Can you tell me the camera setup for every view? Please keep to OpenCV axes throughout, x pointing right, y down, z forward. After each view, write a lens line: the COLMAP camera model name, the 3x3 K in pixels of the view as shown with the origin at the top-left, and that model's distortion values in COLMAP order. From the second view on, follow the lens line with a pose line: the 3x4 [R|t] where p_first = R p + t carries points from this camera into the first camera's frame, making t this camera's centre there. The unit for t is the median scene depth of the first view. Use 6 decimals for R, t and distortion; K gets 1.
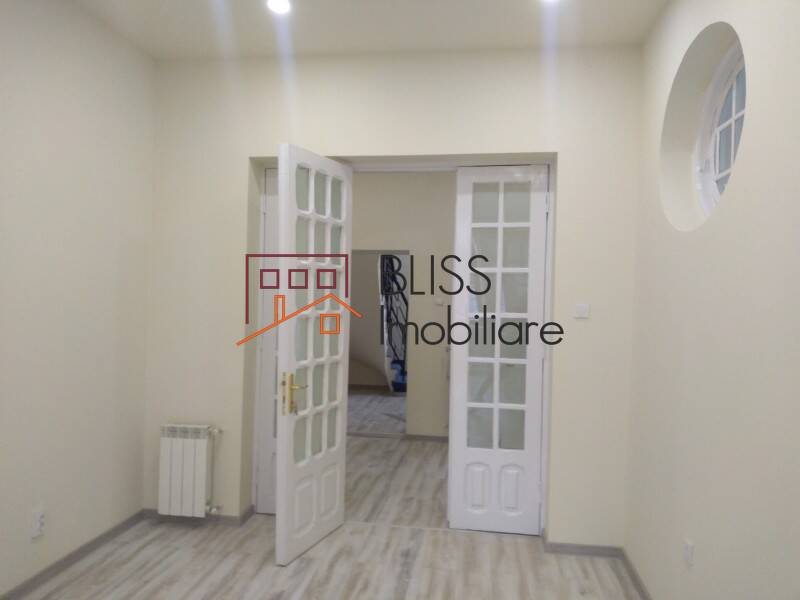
lens RADIAL K [[602.1, 0, 397.9], [0, 602.1, 302.2], [0, 0, 1]] dist [0.011017, -0.014043]
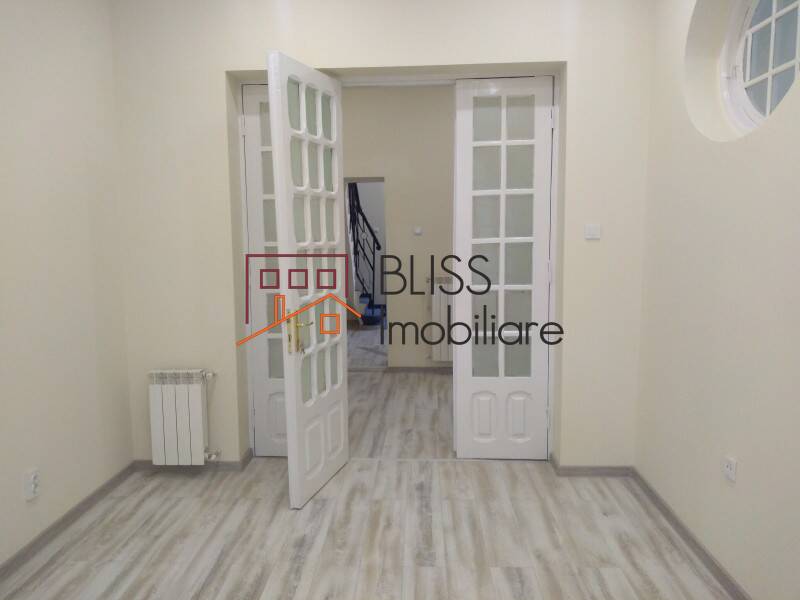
lens RADIAL K [[602.1, 0, 398.1], [0, 602.1, 300.2], [0, 0, 1]] dist [0.011017, -0.014043]
pose [[0.995150, -0.042730, 0.088608, -0.090289], [0.033016, 0.993566, 0.108339, 0.007925], [-0.092667, -0.104888, 0.990157, 0.062305]]
